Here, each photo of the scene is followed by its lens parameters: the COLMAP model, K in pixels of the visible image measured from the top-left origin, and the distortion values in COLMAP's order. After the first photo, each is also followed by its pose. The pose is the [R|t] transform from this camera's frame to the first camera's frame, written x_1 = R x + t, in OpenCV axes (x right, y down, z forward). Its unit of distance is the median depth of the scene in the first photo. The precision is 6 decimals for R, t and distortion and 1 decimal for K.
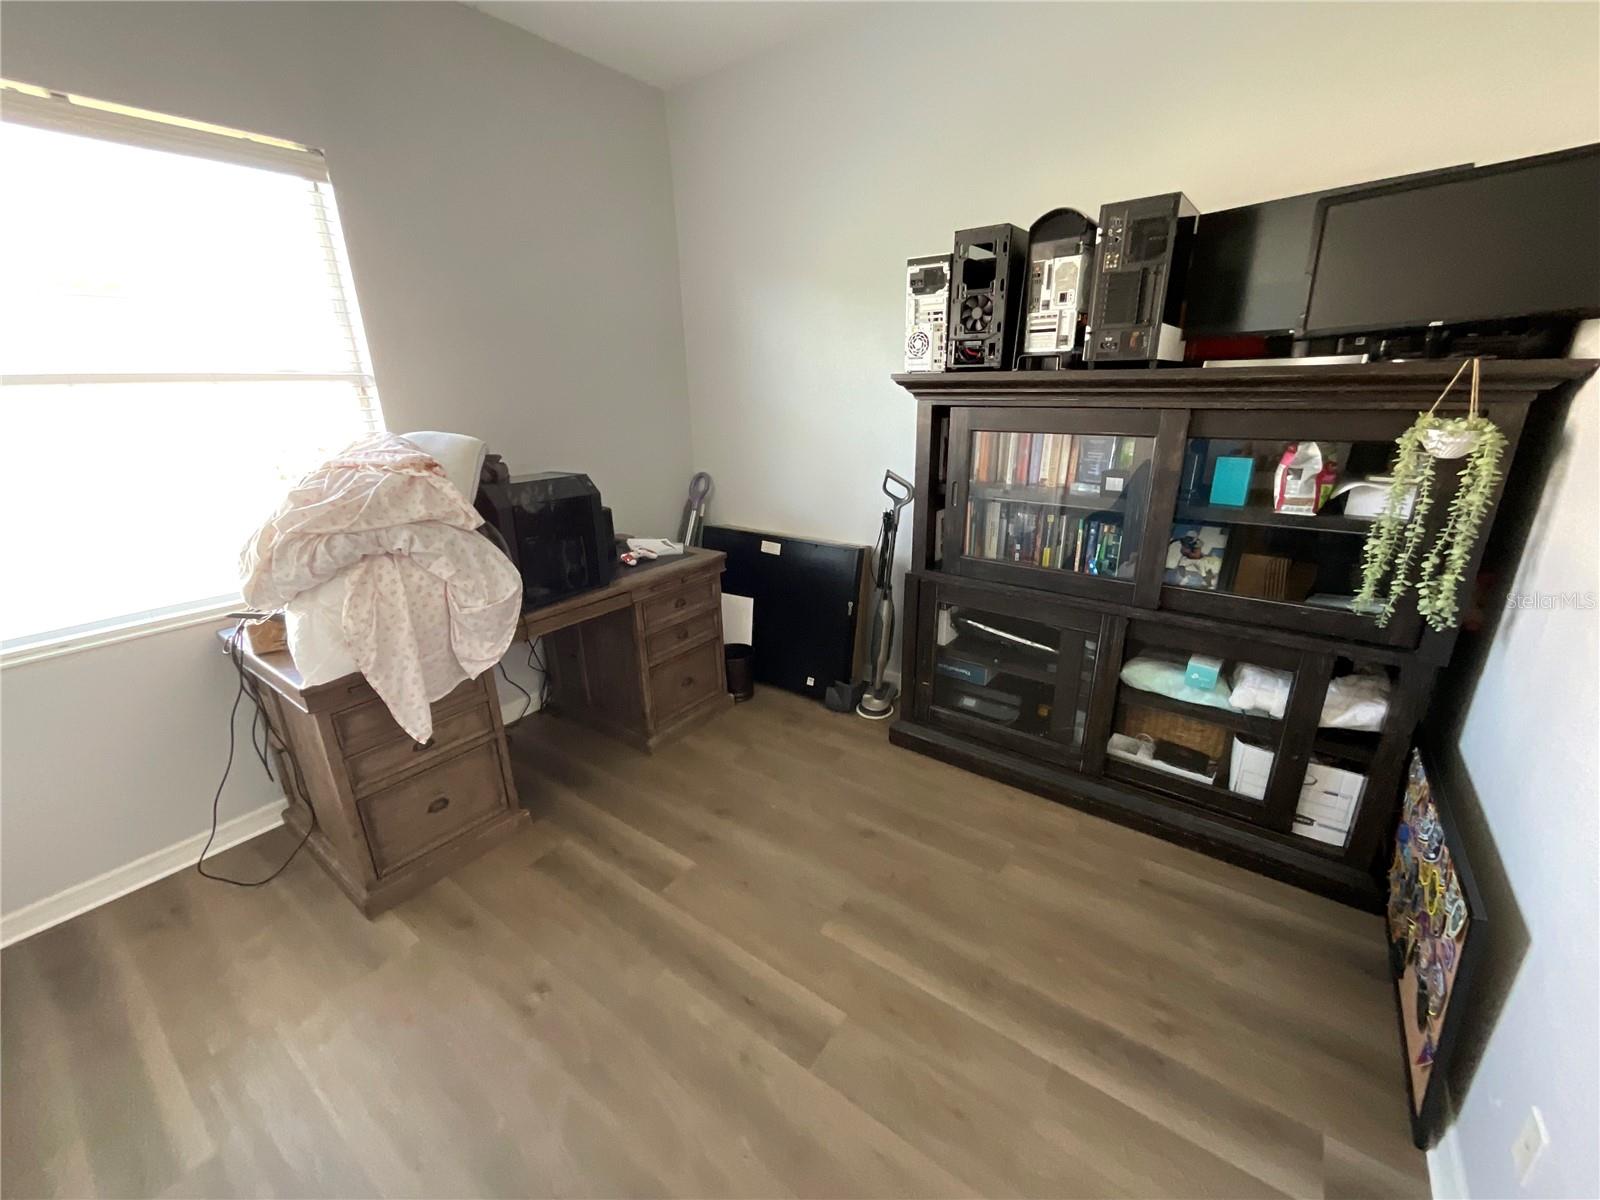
lens RADIAL K [[653.1, 0, 800.0], [0, 653.1, 600.0], [0, 0, 1]] dist [0.000674, -0.000819]
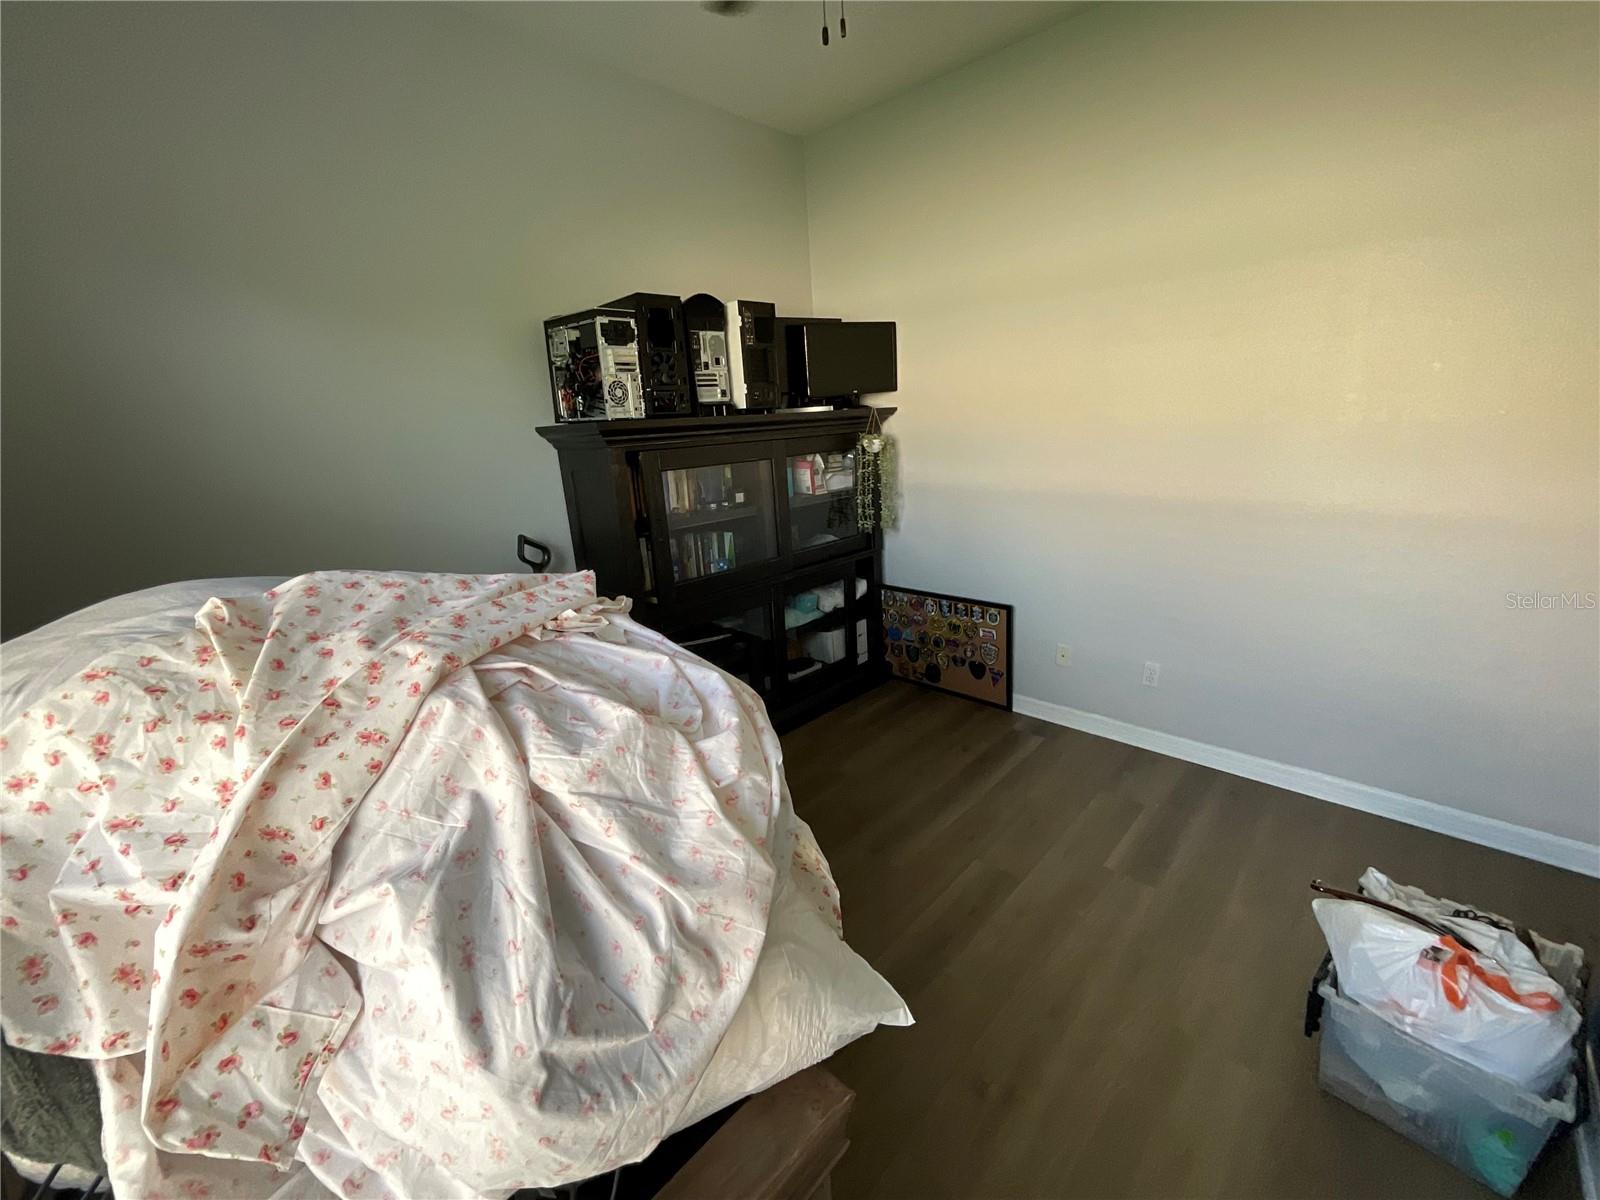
lens RADIAL K [[653.1, 0, 800.0], [0, 653.1, 600.0], [0, 0, 1]] dist [0.000674, -0.000819]
pose [[0.130381, -0.259334, 0.956946, -0.905730], [0.367890, 0.908935, 0.196199, -0.210545], [-0.920683, 0.326471, 0.213914, 0.681367]]
